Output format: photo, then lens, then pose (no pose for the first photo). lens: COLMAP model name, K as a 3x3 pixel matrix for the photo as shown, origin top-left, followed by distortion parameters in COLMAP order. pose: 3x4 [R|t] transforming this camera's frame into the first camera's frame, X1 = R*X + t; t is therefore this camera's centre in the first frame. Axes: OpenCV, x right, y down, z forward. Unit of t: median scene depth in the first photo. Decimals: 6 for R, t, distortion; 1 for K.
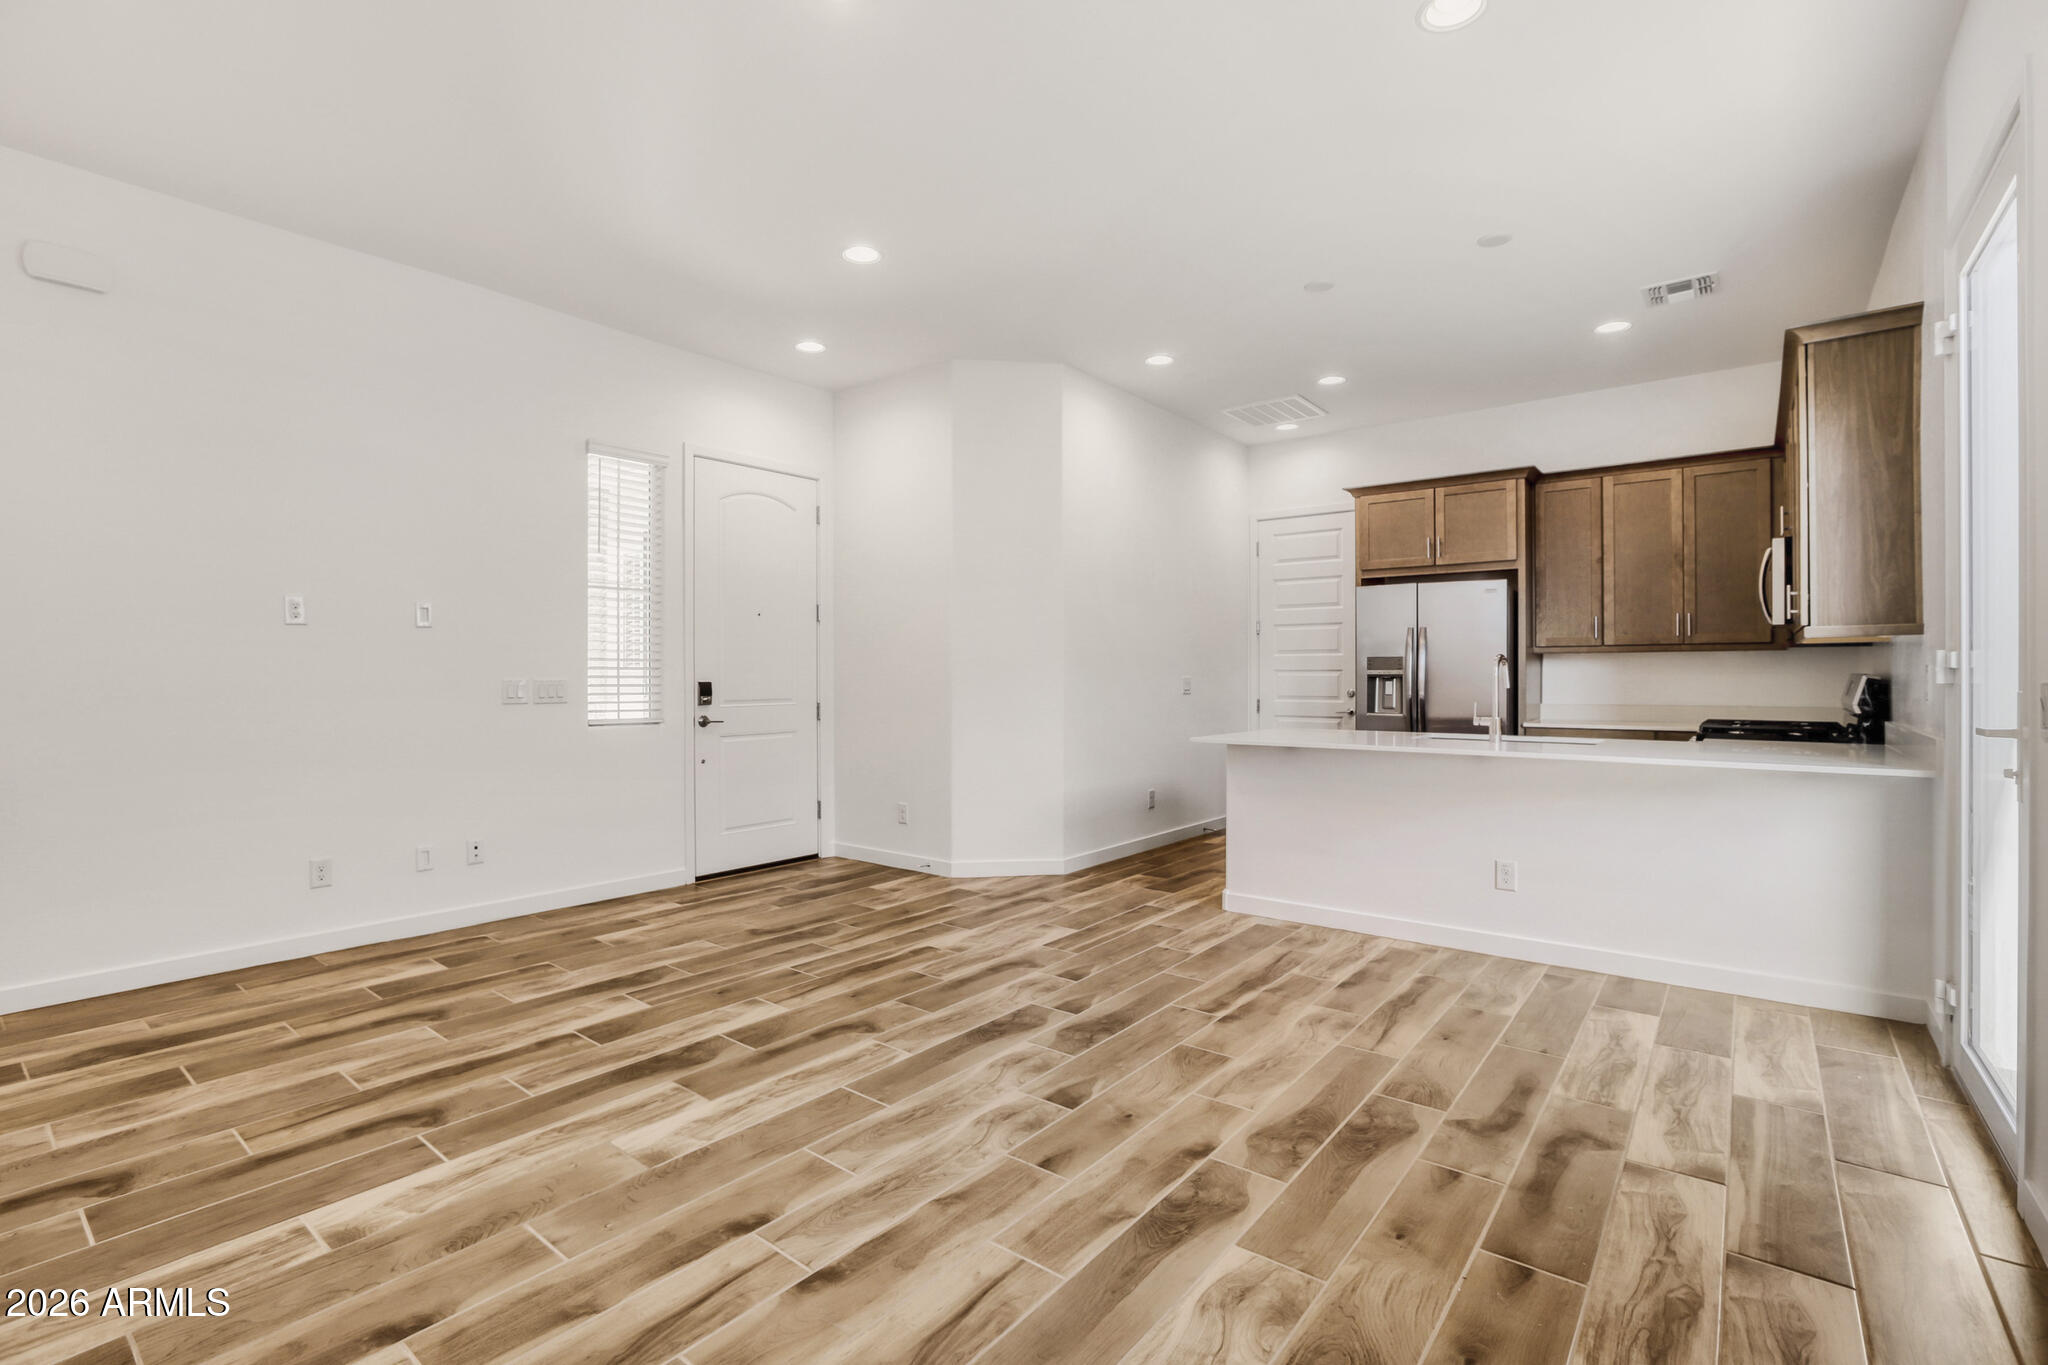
lens RADIAL K [[937.9, 0, 1011.8], [0, 937.9, 677.7], [0, 0, 1]] dist [-0.041386, 0.010740]
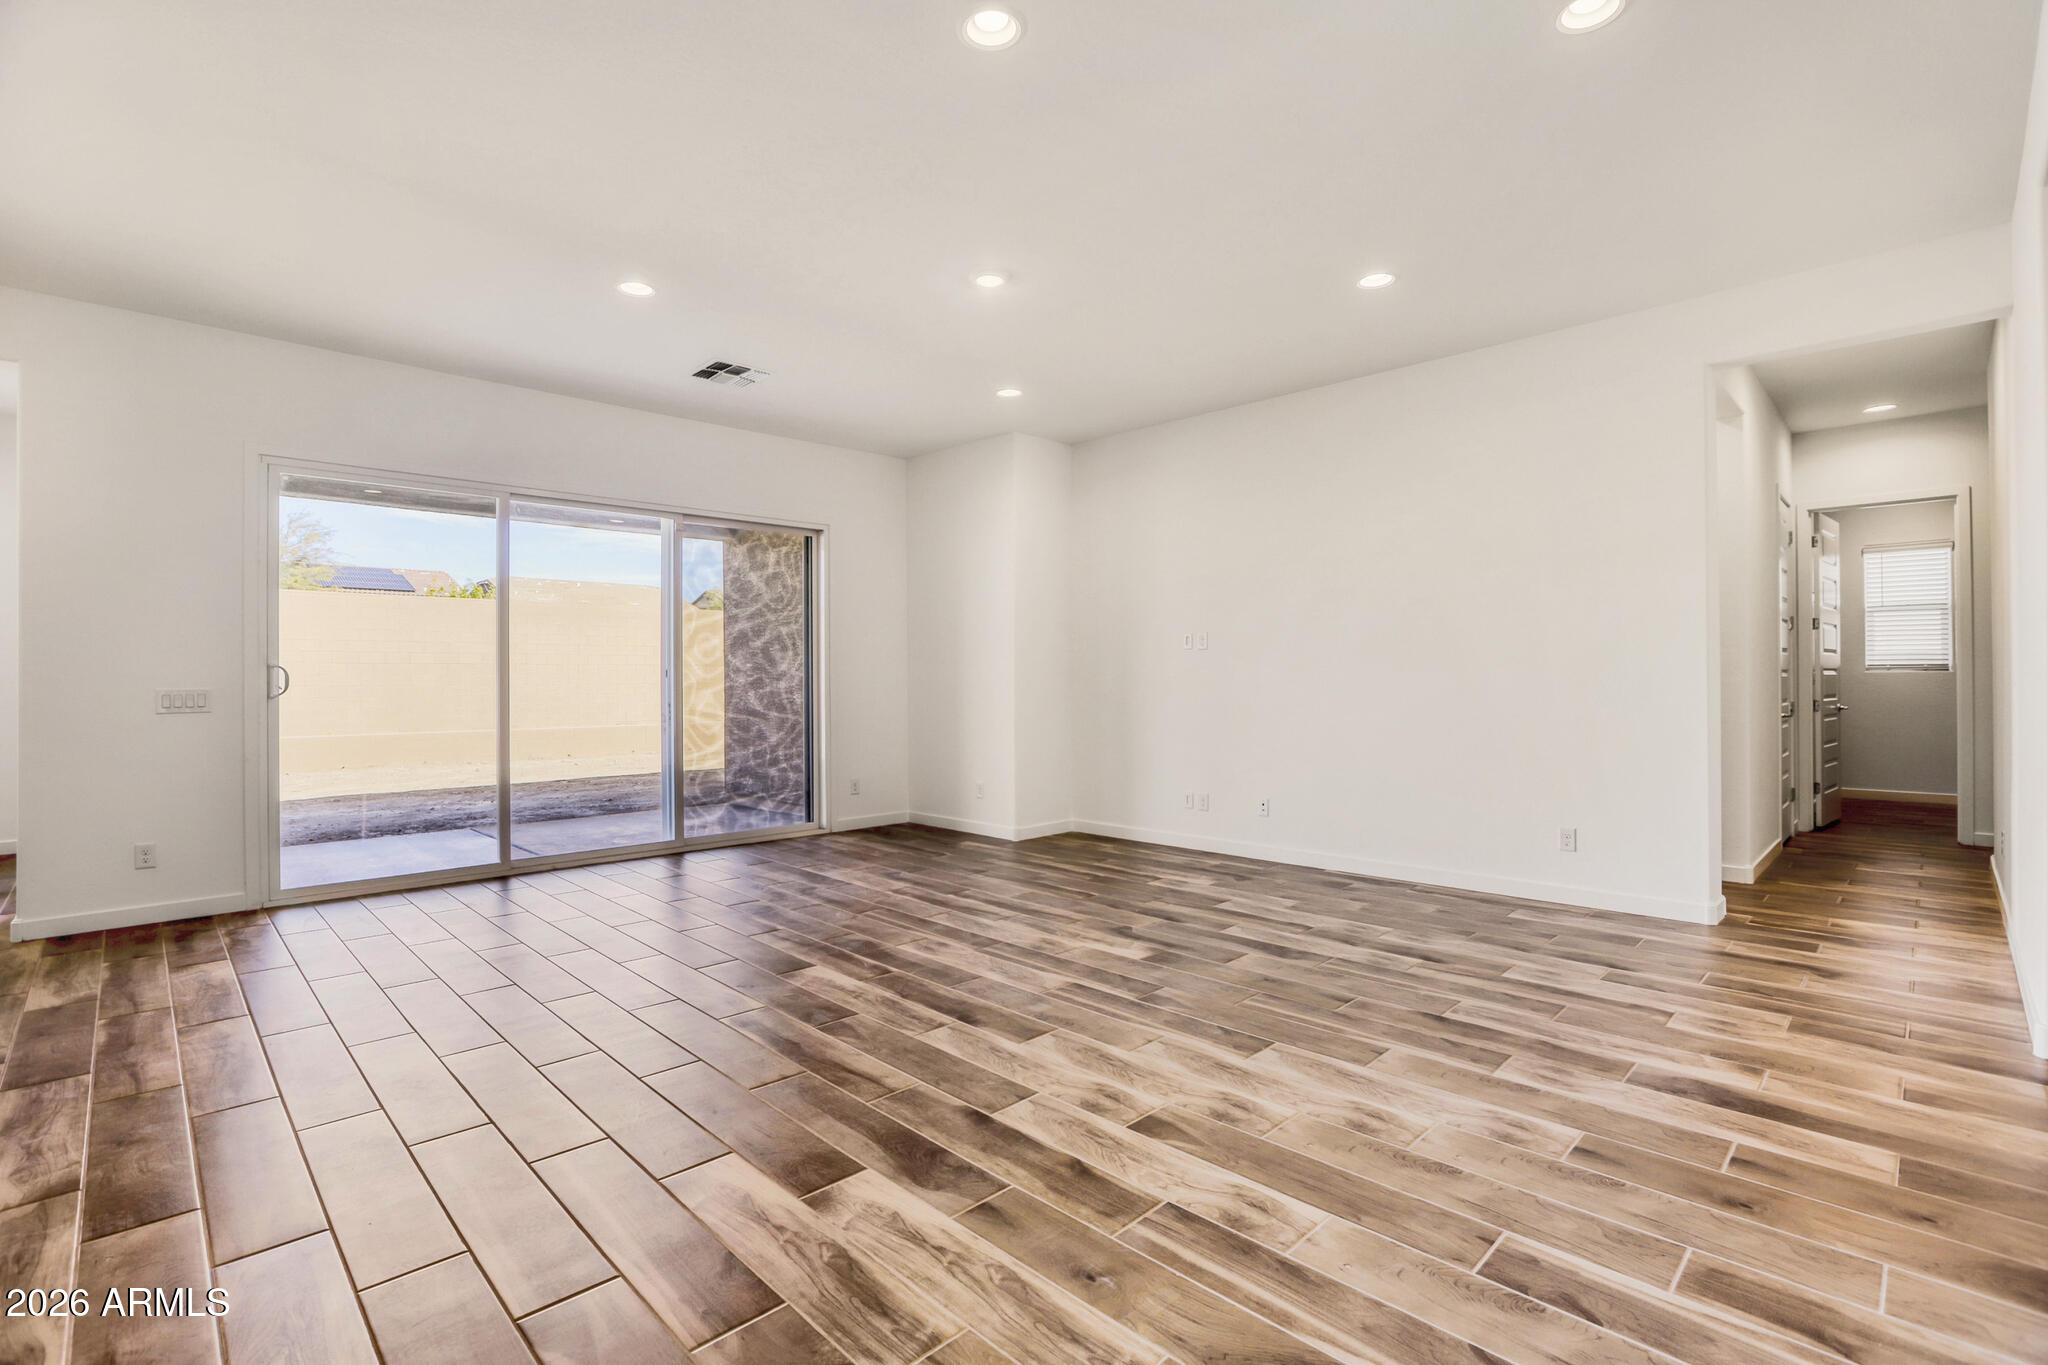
lens RADIAL K [[937.9, 0, 1019.6], [0, 937.9, 679.7], [0, 0, 1]] dist [-0.041386, 0.010740]
pose [[-0.120386, -0.001338, -0.992726, 0.885107], [0.000441, 0.999999, -0.001401, -0.000411], [0.992727, -0.000606, -0.120385, 0.858065]]
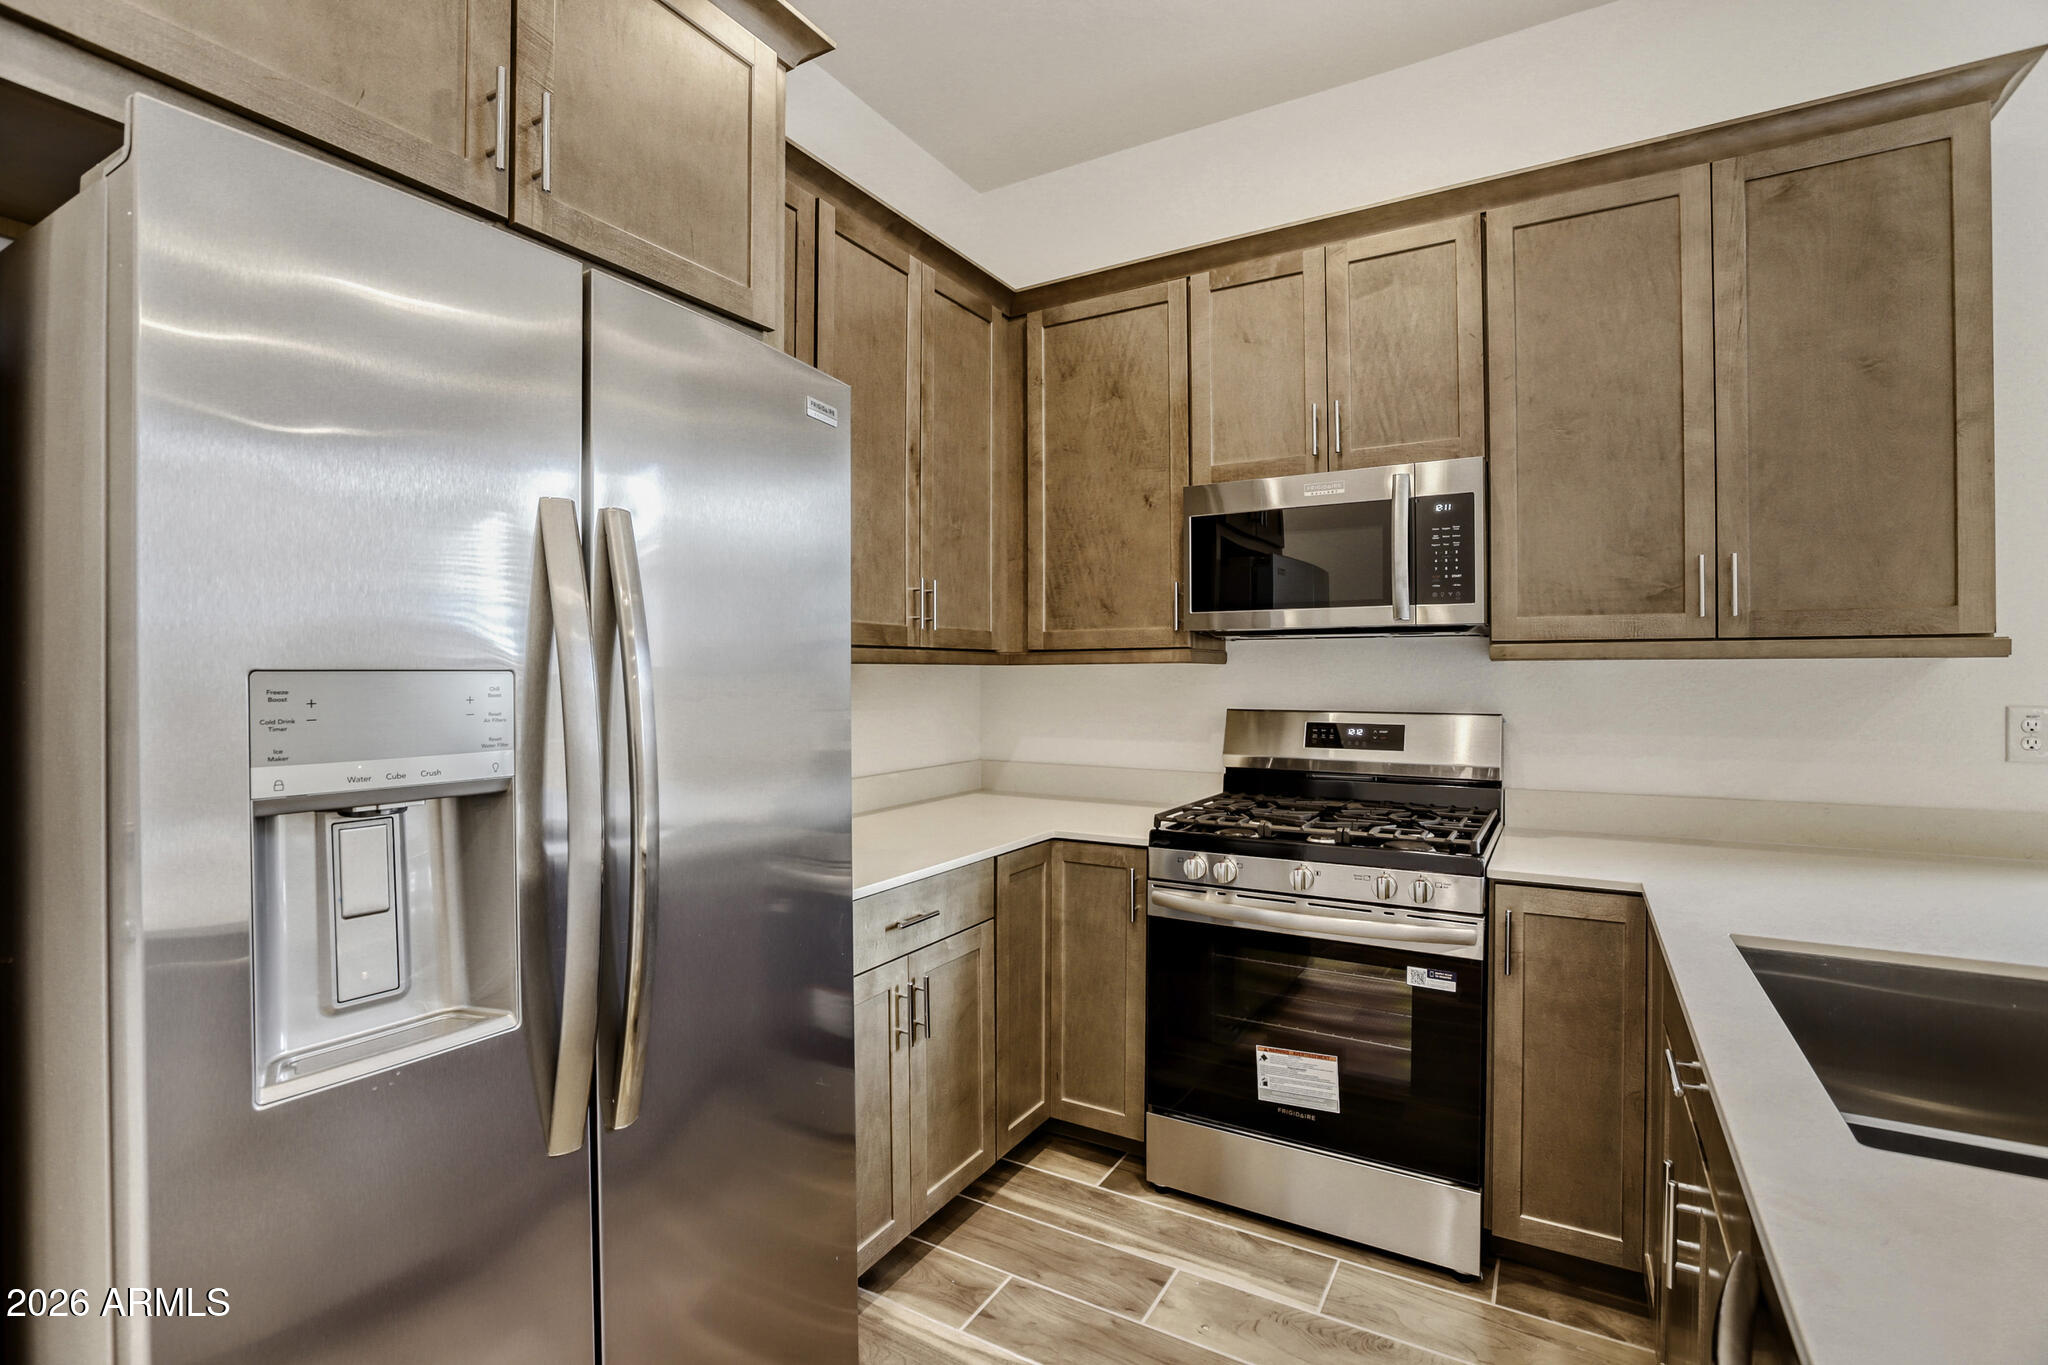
lens RADIAL K [[937.9, 0, 1019.1], [0, 937.9, 675.4], [0, 0, 1]] dist [-0.041386, 0.010740]
pose [[-0.137063, 0.000895, 0.990562, 0.487093], [0.005915, 0.999983, -0.000085, -0.041691], [-0.990545, 0.005848, -0.137065, 1.859912]]
